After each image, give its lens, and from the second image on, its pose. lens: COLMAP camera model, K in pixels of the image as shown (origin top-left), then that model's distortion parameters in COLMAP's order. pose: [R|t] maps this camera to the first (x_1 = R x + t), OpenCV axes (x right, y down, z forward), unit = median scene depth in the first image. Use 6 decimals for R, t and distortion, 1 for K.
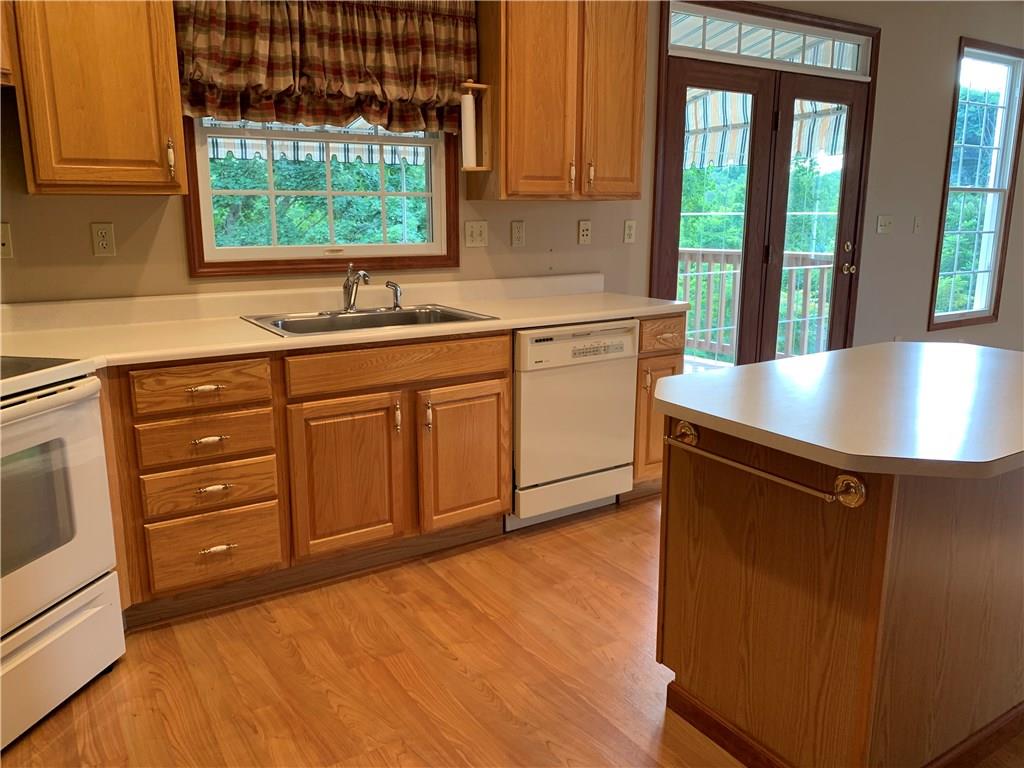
lens RADIAL K [[786.1, 0, 512.0], [0, 786.1, 384.0], [0, 0, 1]] dist [0.092781, -0.193445]
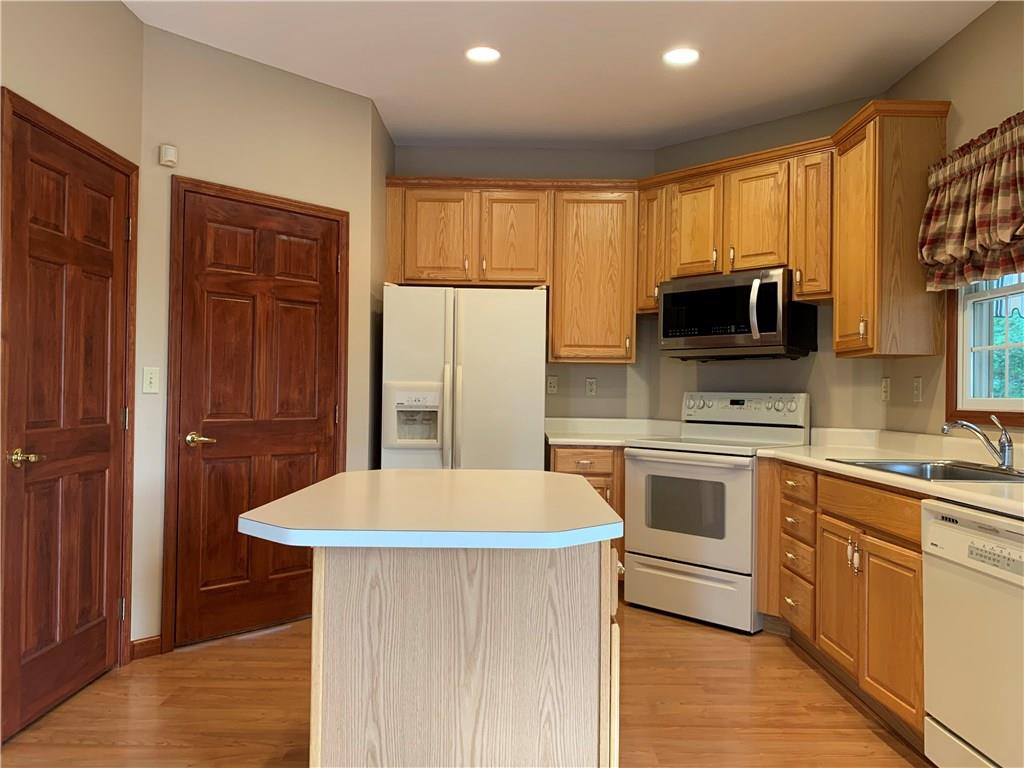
lens RADIAL K [[786.1, 0, 512.0], [0, 786.1, 384.0], [0, 0, 1]] dist [0.092781, -0.193445]
pose [[-0.536565, -0.018118, -0.843664, 0.947406], [-0.196270, 0.975031, 0.103888, -0.188517], [0.820716, 0.221329, -0.526724, 1.098648]]
